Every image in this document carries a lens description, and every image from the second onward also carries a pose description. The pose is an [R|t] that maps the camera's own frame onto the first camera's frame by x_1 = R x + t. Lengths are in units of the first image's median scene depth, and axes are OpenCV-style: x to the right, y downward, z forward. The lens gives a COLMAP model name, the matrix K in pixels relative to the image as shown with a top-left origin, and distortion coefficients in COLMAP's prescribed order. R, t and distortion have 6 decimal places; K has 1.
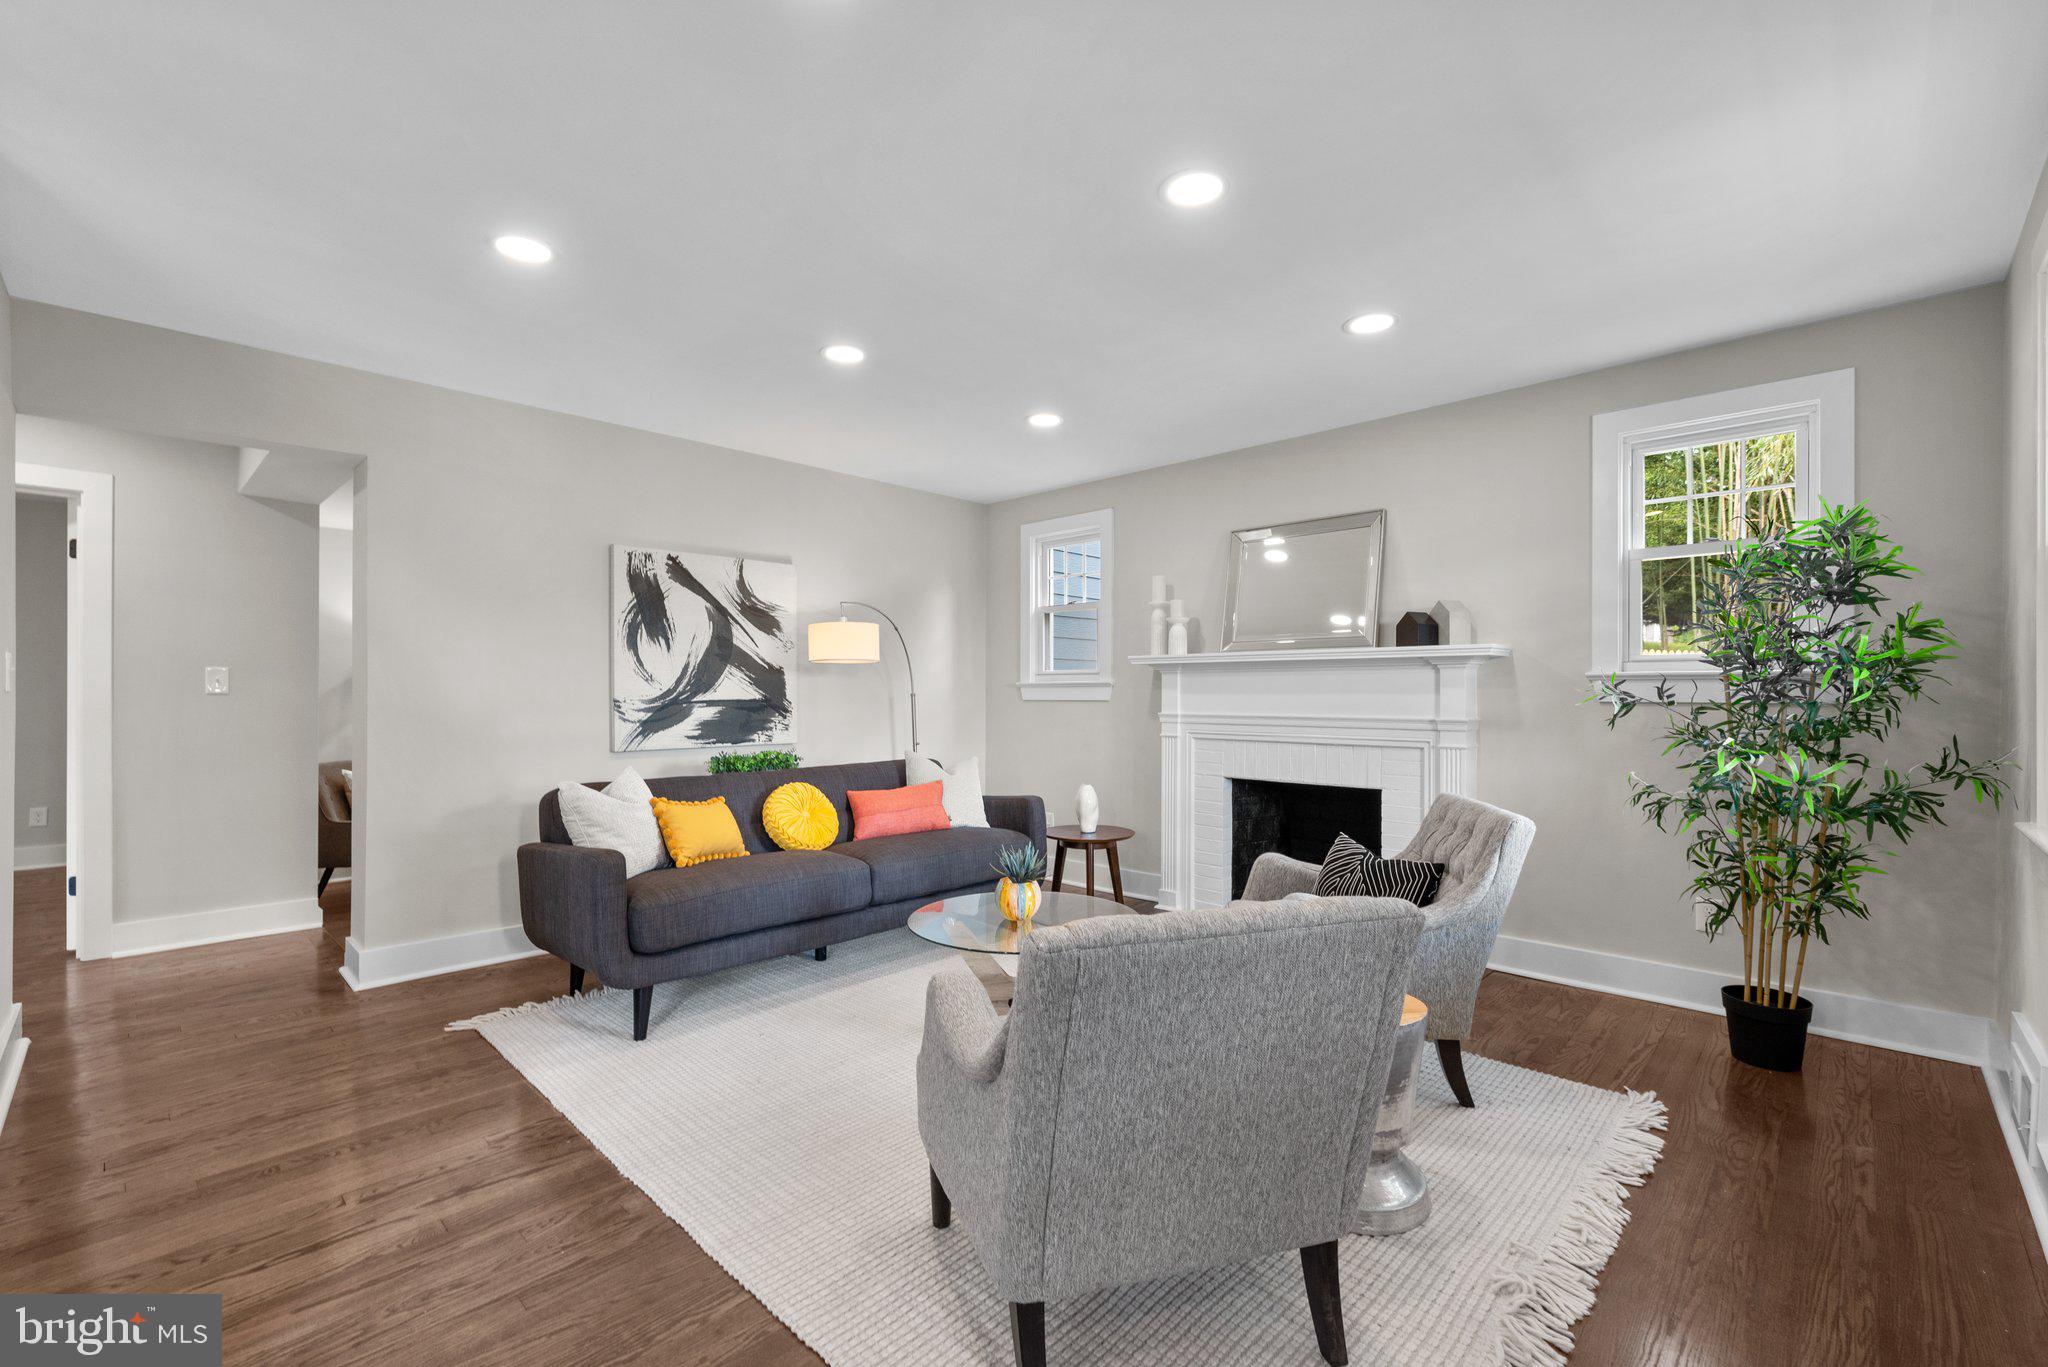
lens RADIAL K [[877.9, 0, 1014.8], [0, 877.9, 697.8], [0, 0, 1]] dist [0.000164, -0.000144]
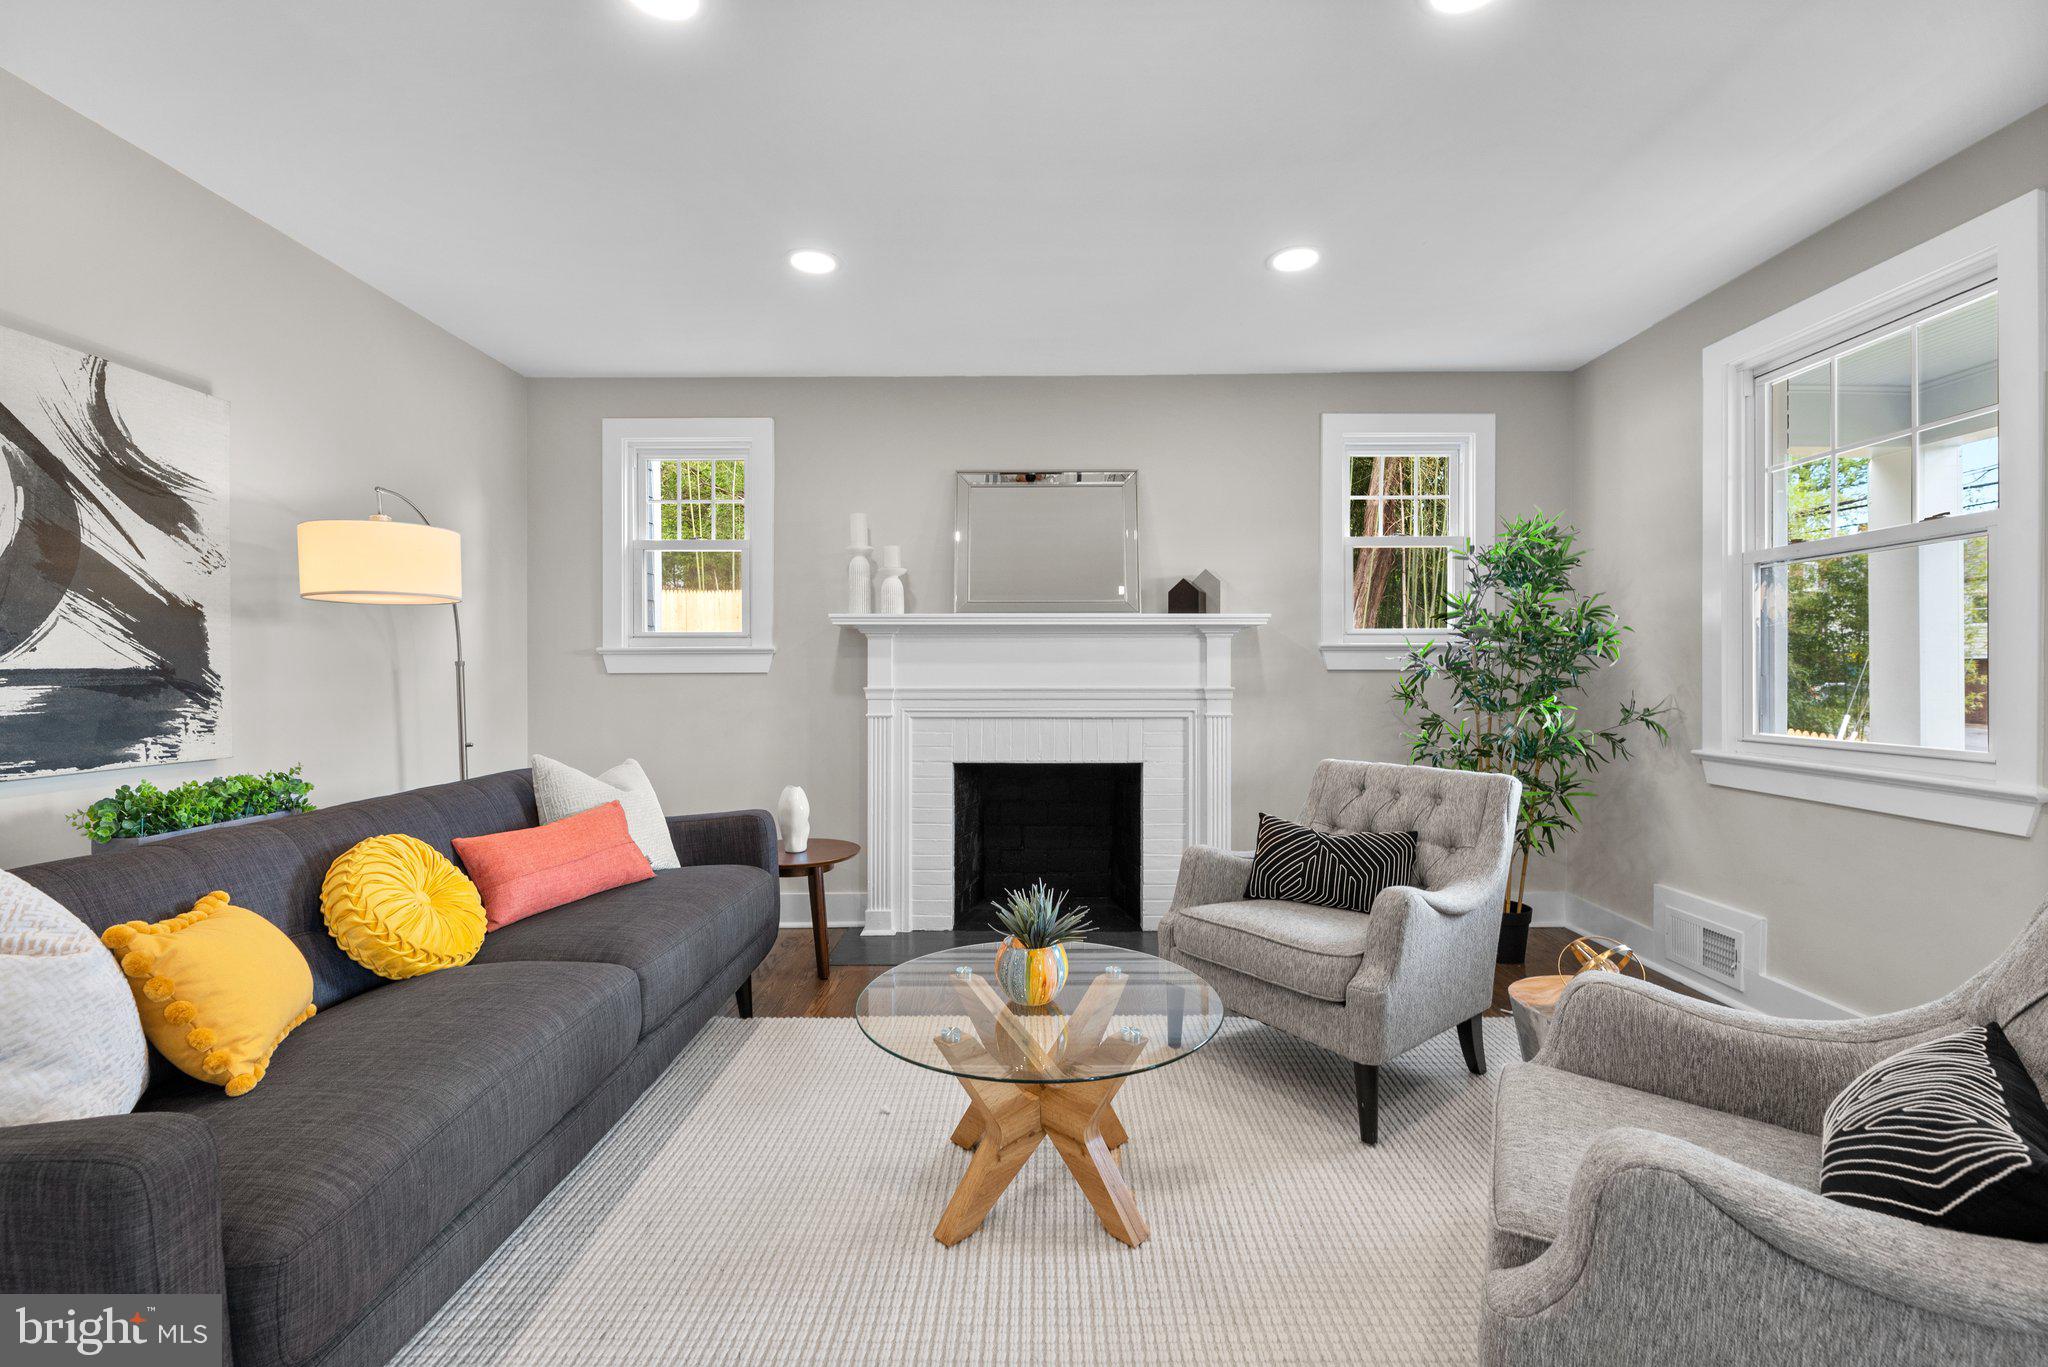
lens RADIAL K [[877.2, 0, 1044.5], [0, 877.2, 680.8], [0, 0, 1]] dist [0.002057, 0.000125]
pose [[0.717807, -0.007754, 0.696199, -0.297870], [0.004850, 0.999969, 0.006137, 0.007964], [-0.696226, -0.001028, 0.717822, 0.357295]]
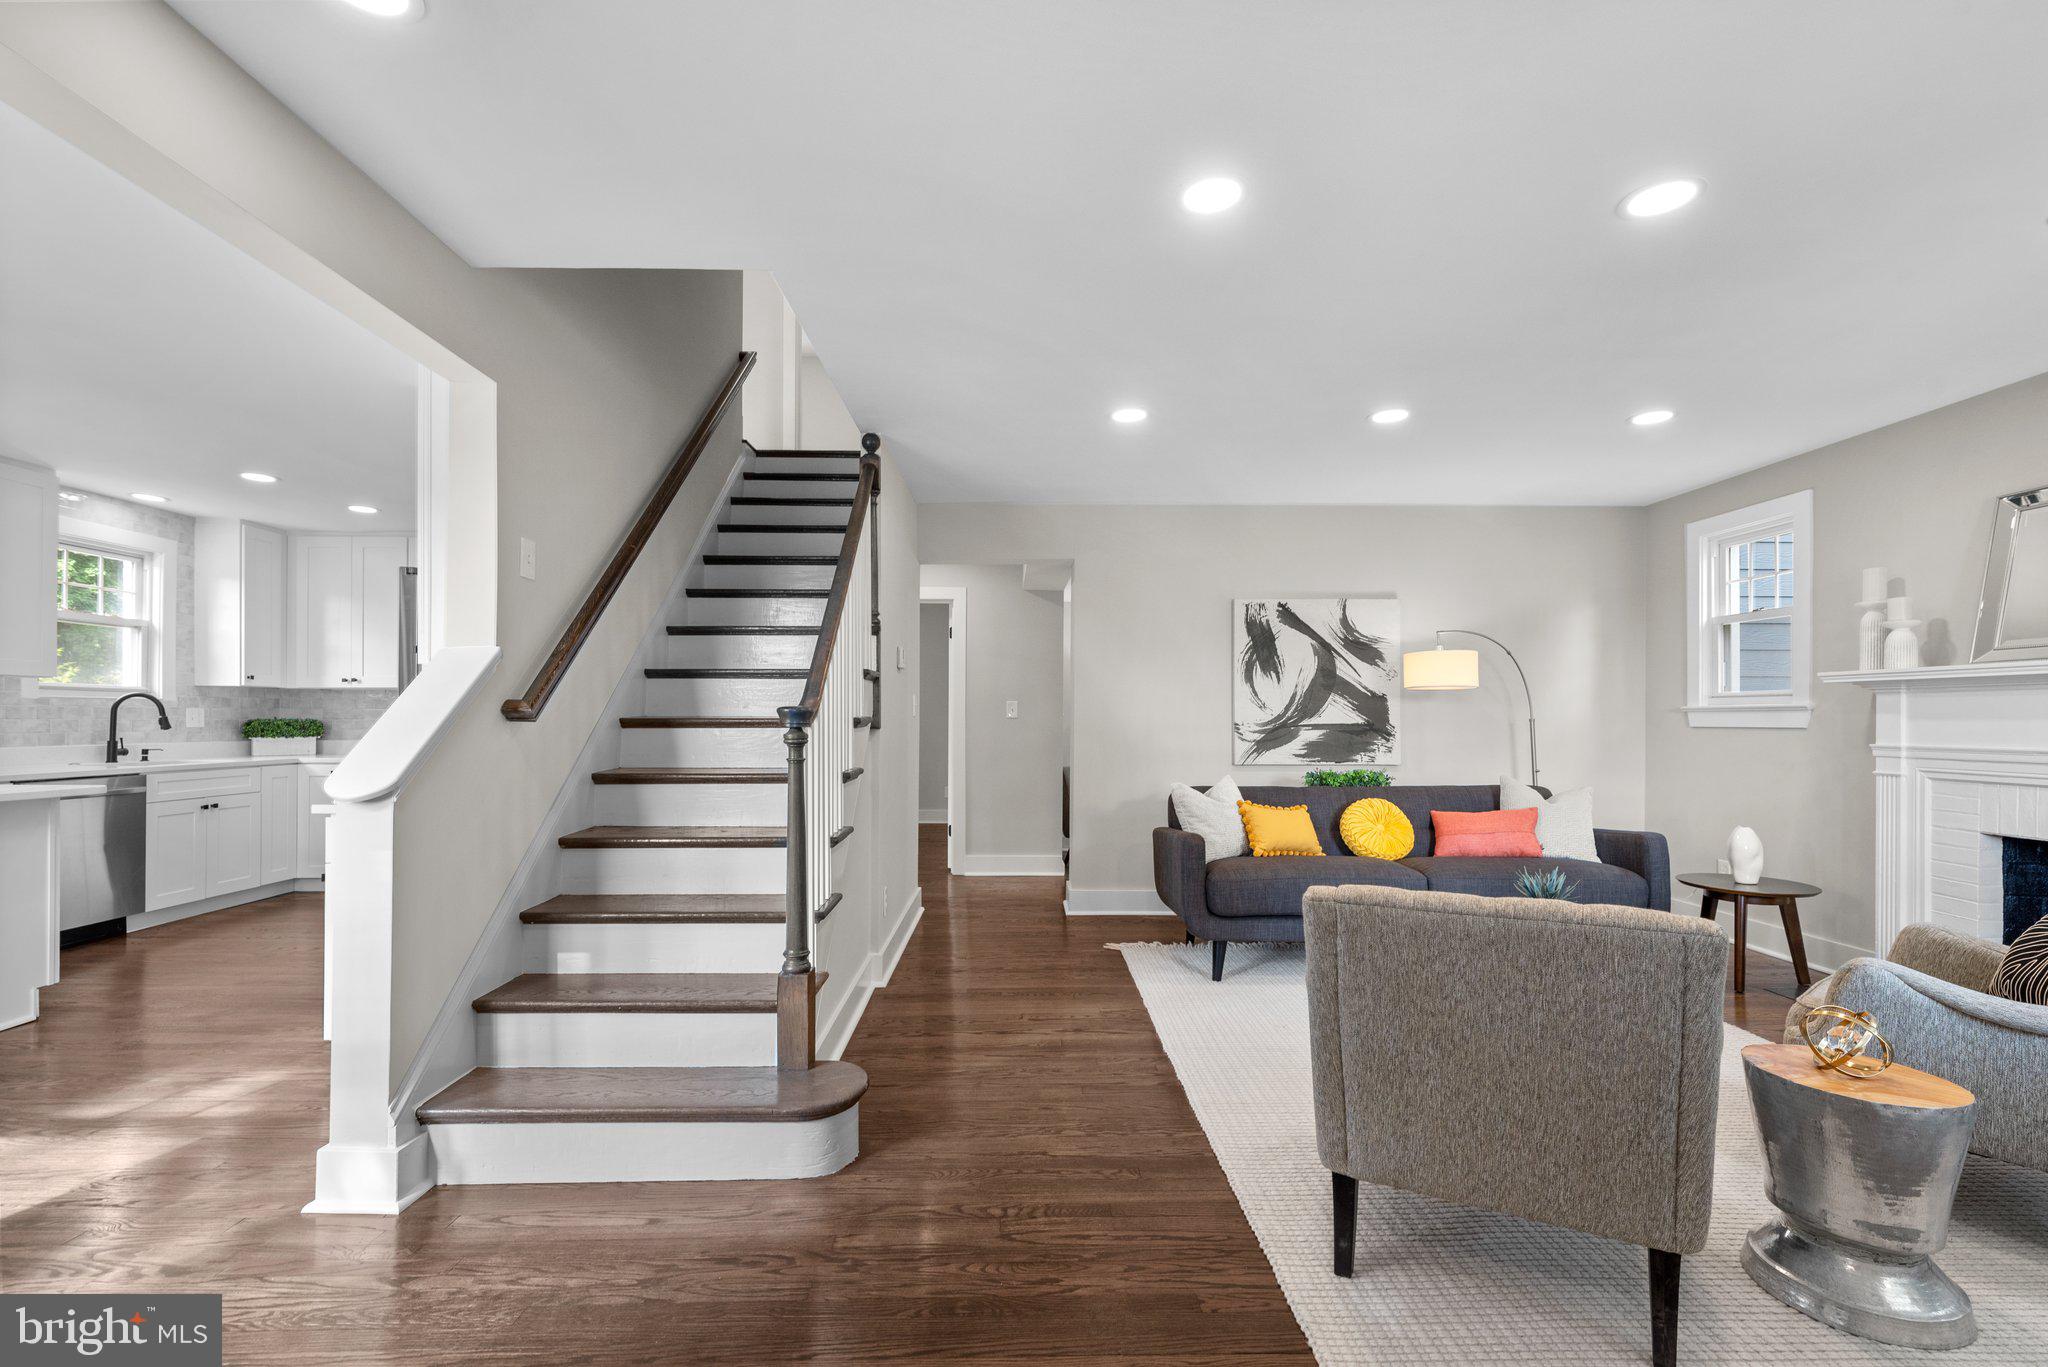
lens RADIAL K [[865.3, 0, 1017.9], [0, 865.3, 719.0], [0, 0, 1]] dist [-0.000364, -0.000063]
pose [[0.707313, 0.001903, -0.706898, 0.189917], [-0.005443, 0.999981, -0.002755, 0.001403], [0.706880, 0.005796, 0.707310, -0.088421]]
